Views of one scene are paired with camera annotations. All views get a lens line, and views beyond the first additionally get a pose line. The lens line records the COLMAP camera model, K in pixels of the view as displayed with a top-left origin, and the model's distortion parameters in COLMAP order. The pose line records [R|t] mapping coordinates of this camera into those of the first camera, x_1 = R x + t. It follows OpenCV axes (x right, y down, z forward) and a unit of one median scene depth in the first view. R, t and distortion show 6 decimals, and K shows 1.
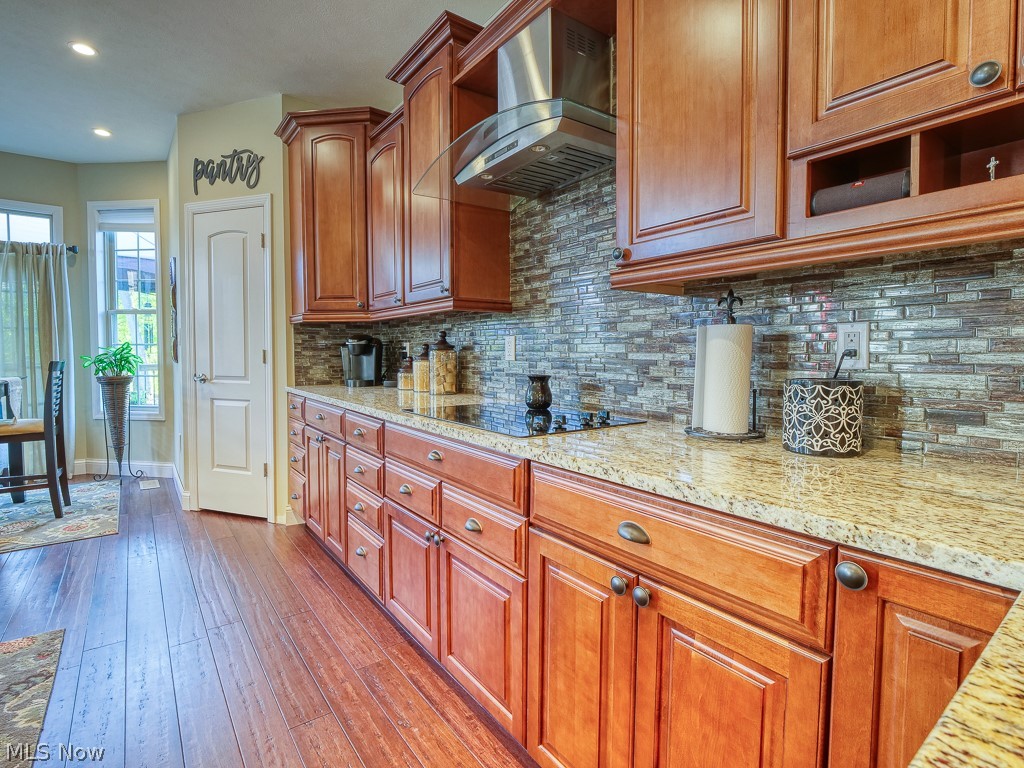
lens RADIAL K [[506.9, 0, 510.5], [0, 506.9, 375.5], [0, 0, 1]] dist [-0.017676, -0.000498]
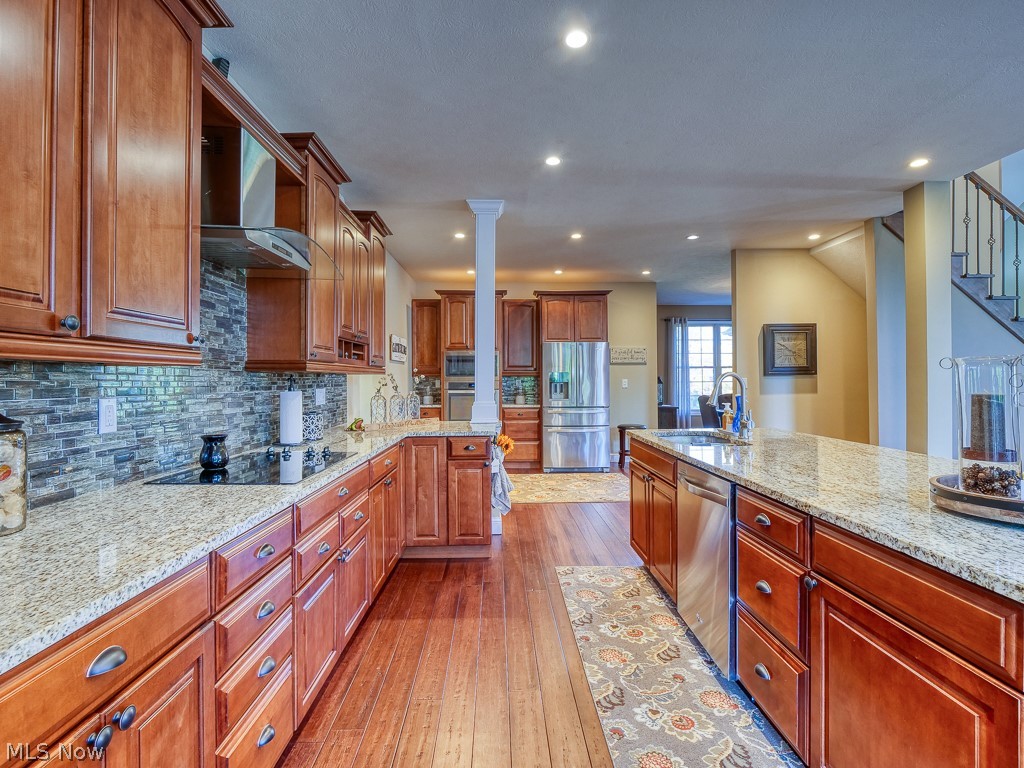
lens RADIAL K [[506.9, 0, 513.2], [0, 506.9, 382.0], [0, 0, 1]] dist [-0.017676, -0.000498]
pose [[-0.820039, 0.007154, 0.572264, -1.139813], [0.037606, 0.998434, 0.041408, -0.141615], [-0.571071, 0.055477, -0.819024, 1.642577]]
